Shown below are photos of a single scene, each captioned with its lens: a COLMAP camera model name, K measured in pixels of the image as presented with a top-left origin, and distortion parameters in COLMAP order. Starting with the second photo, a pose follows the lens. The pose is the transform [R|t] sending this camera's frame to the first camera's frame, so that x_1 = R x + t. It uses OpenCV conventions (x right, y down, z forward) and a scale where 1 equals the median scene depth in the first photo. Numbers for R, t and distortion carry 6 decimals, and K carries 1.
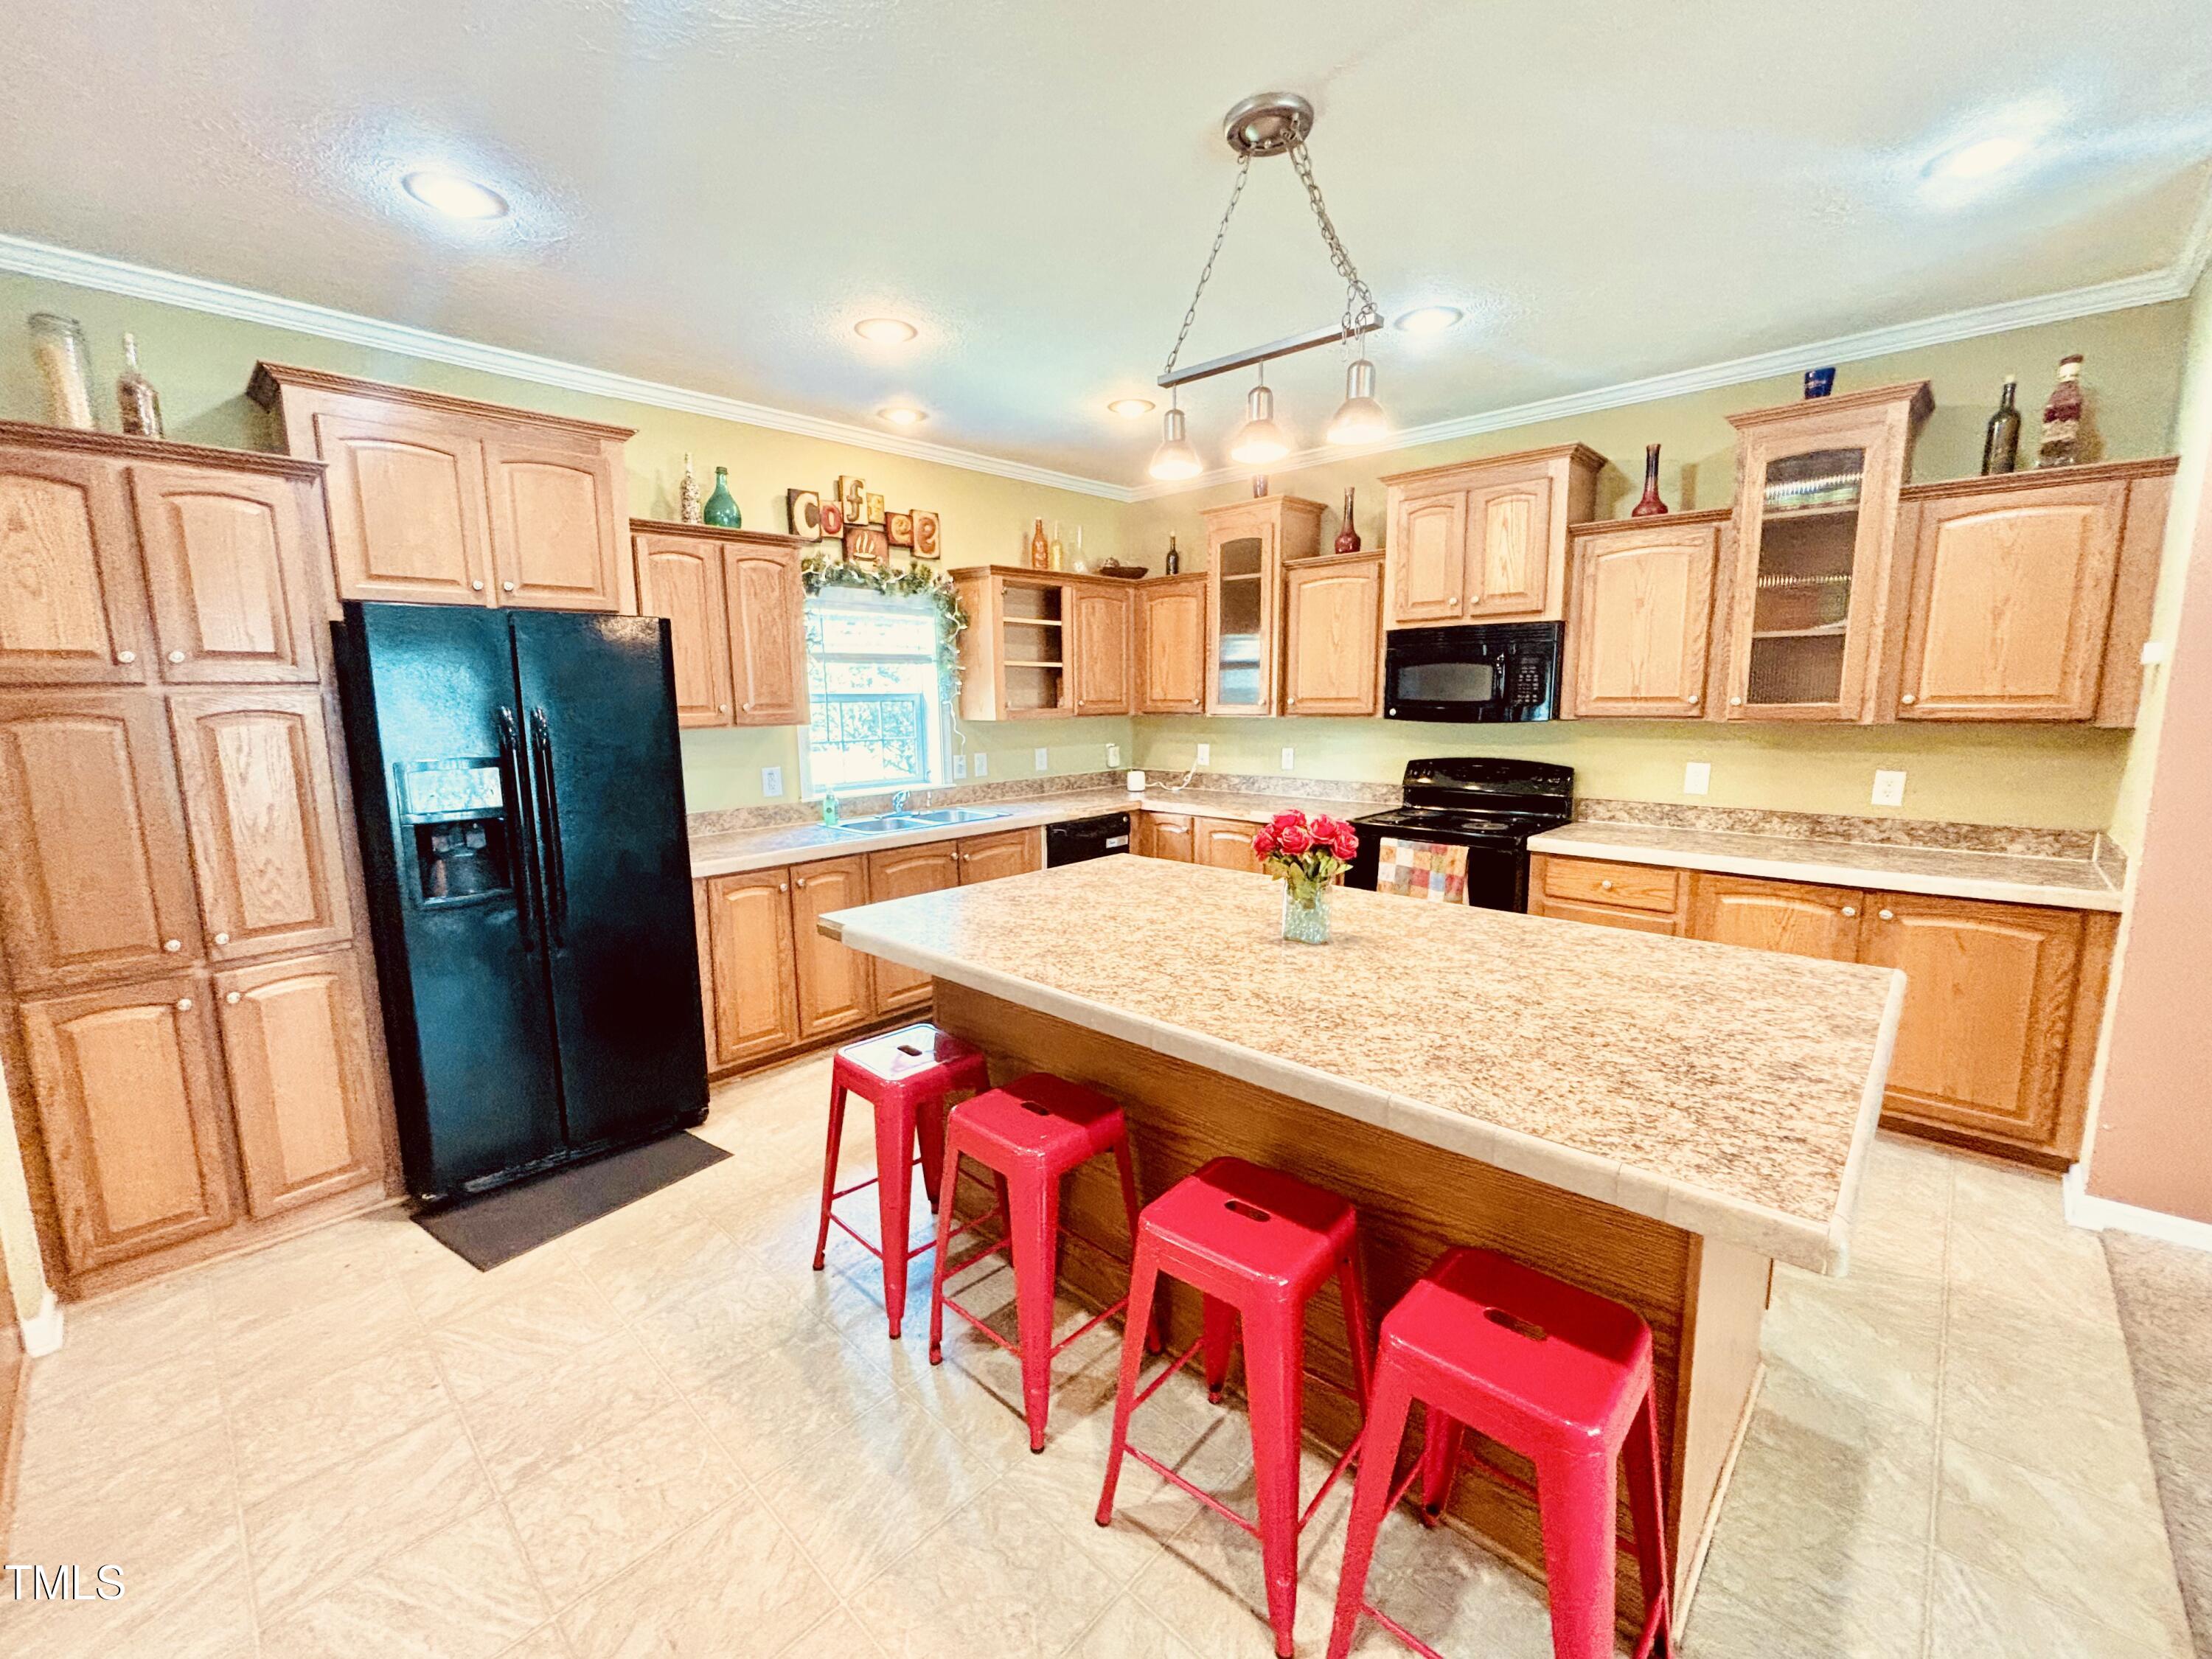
lens RADIAL K [[903.0, 0, 1107.4], [0, 903.0, 828.5], [0, 0, 1]] dist [-0.000086, 0.000129]
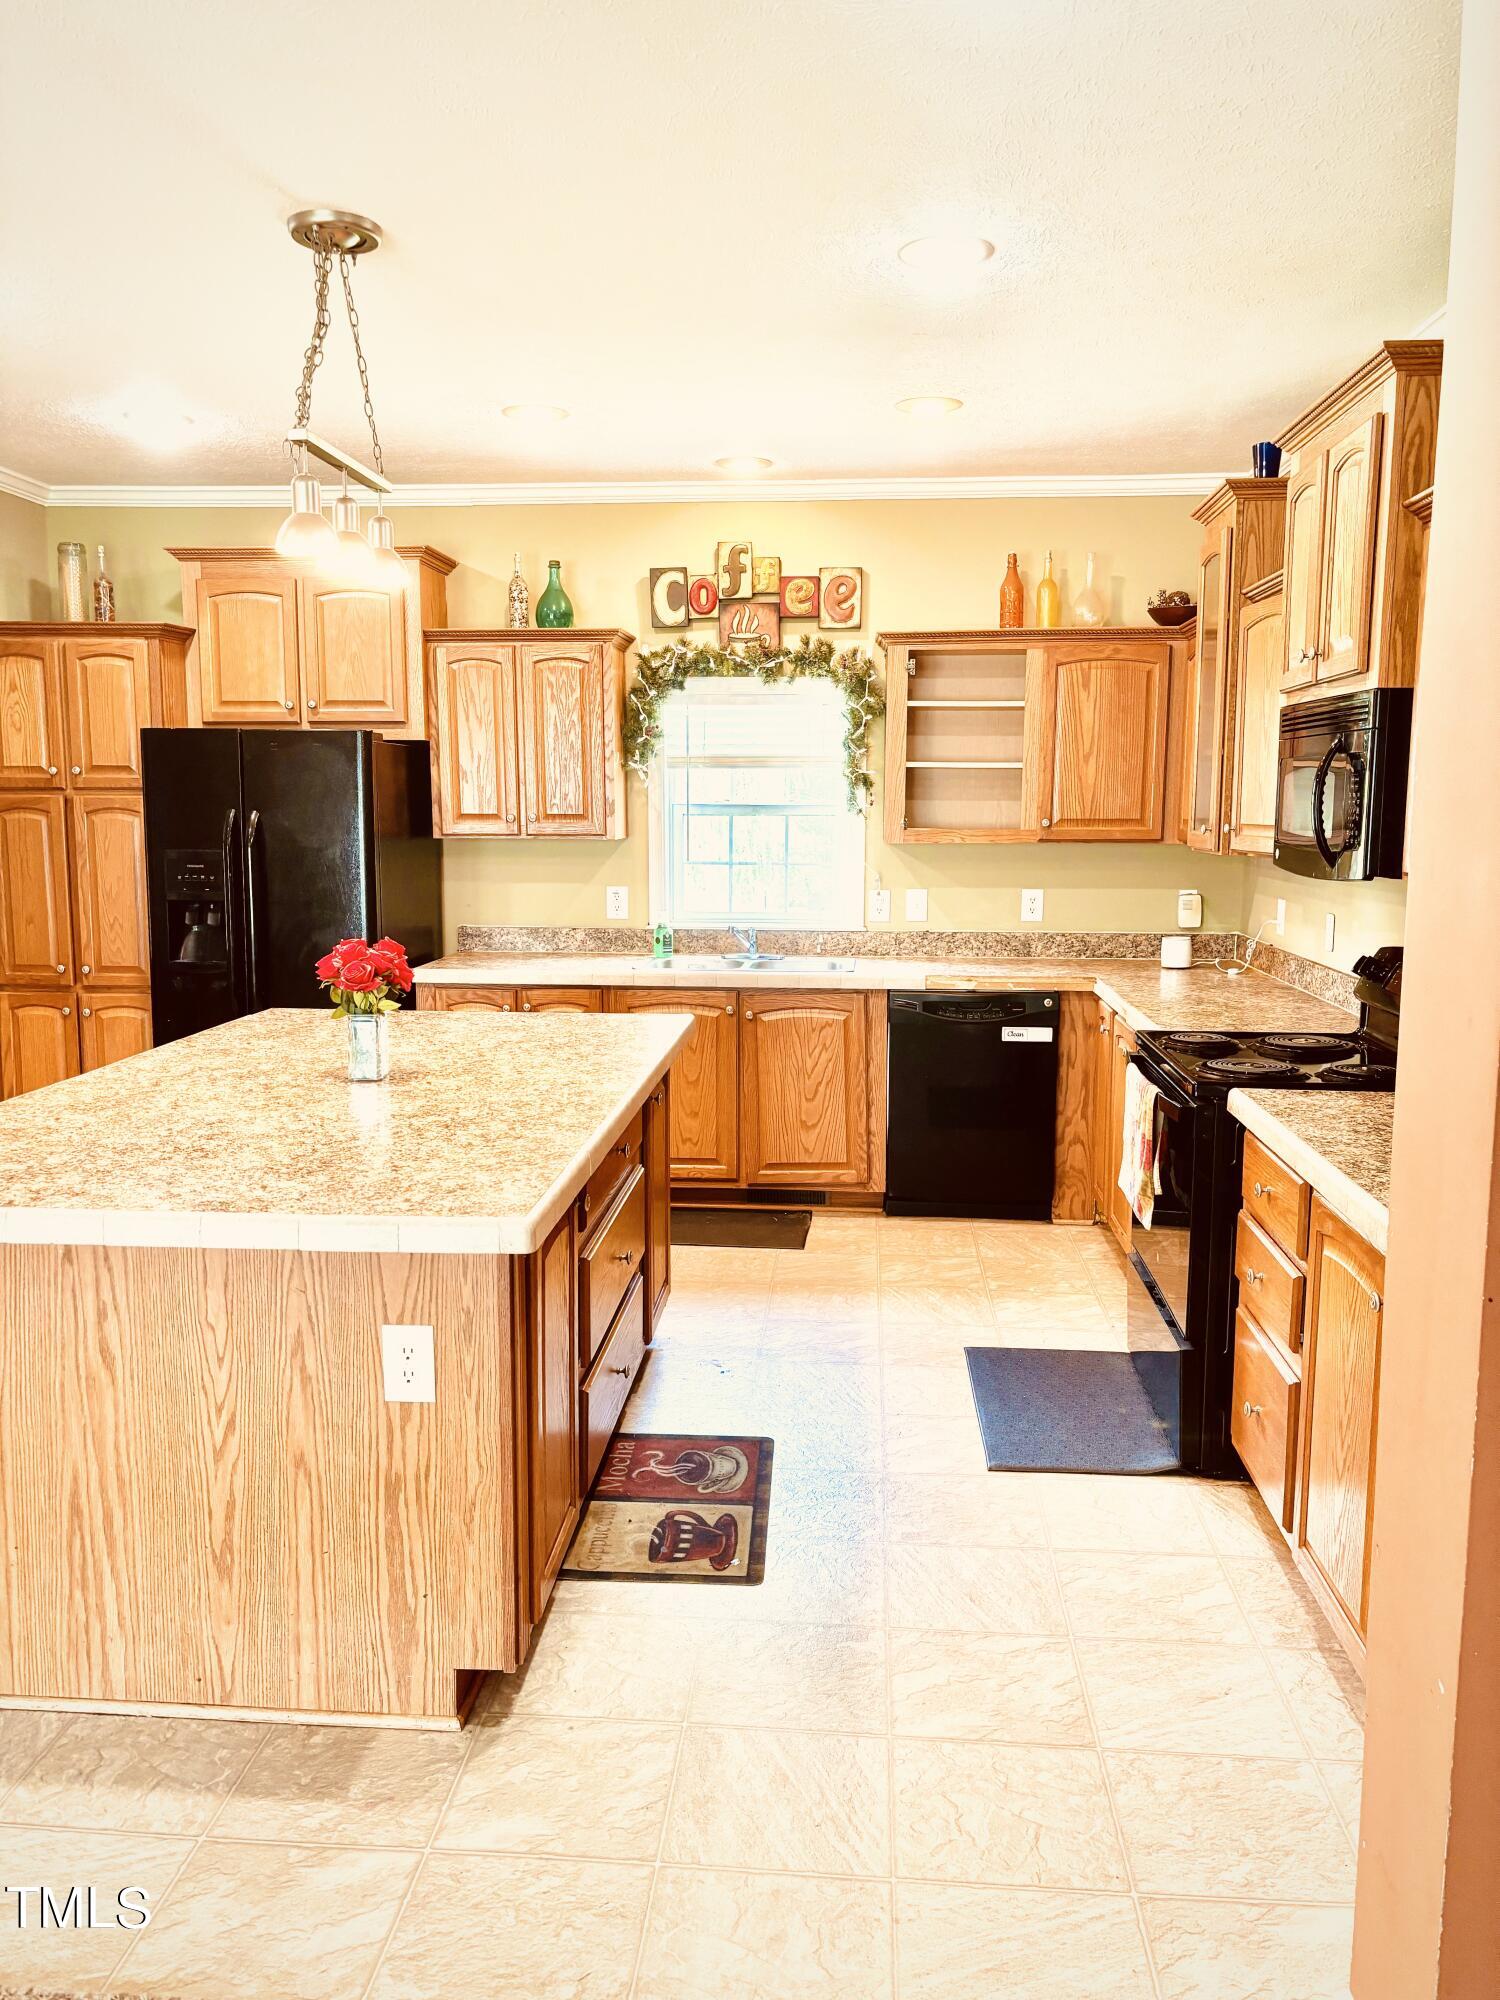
lens RADIAL K [[1520.6, 0, 750.5], [0, 1520.6, 1001.2], [0, 0, 1]] dist [0.065547, -0.000070]
pose [[0.622743, 0.118443, -0.773410, 0.859782], [-0.127984, 0.990582, 0.048650, -0.043916], [0.771888, 0.068687, 0.632037, 0.159883]]
